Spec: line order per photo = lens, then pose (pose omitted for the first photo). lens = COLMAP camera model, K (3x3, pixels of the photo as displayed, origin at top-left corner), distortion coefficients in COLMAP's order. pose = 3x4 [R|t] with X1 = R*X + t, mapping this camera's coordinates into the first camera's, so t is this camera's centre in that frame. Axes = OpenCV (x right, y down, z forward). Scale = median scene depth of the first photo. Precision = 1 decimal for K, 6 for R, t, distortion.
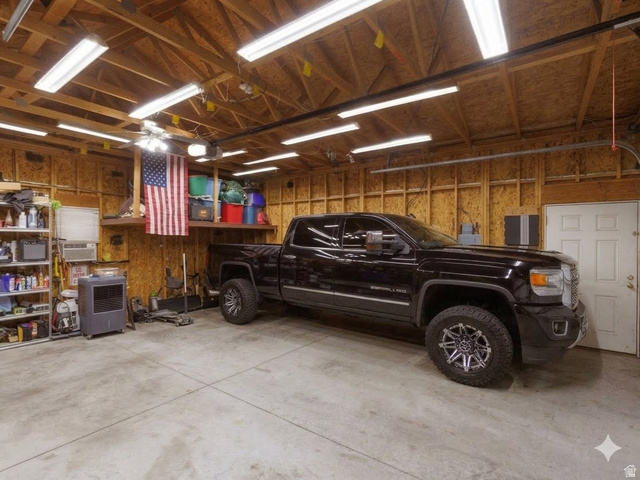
lens RADIAL K [[325.4, 0, 318.8], [0, 325.4, 240.5], [0, 0, 1]] dist [0.003946, -0.002452]
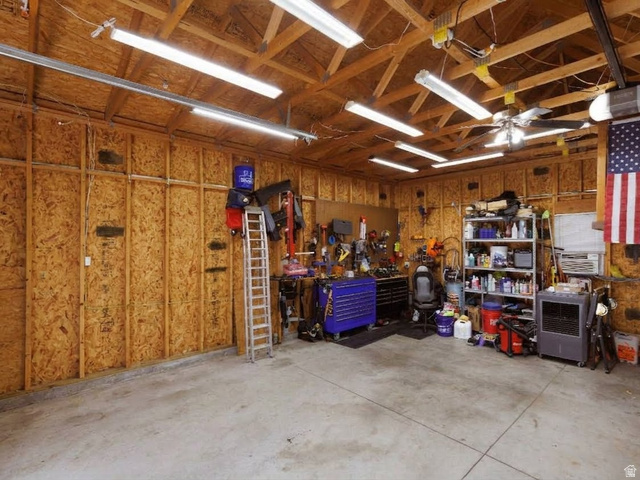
lens RADIAL K [[325.4, 0, 319.8], [0, 325.4, 242.2], [0, 0, 1]] dist [0.003946, -0.002452]
pose [[-0.201426, -0.004746, -0.979492, 0.384637], [-0.006312, 0.999974, -0.003548, -0.021124], [0.979483, 0.005468, -0.201450, 0.664480]]
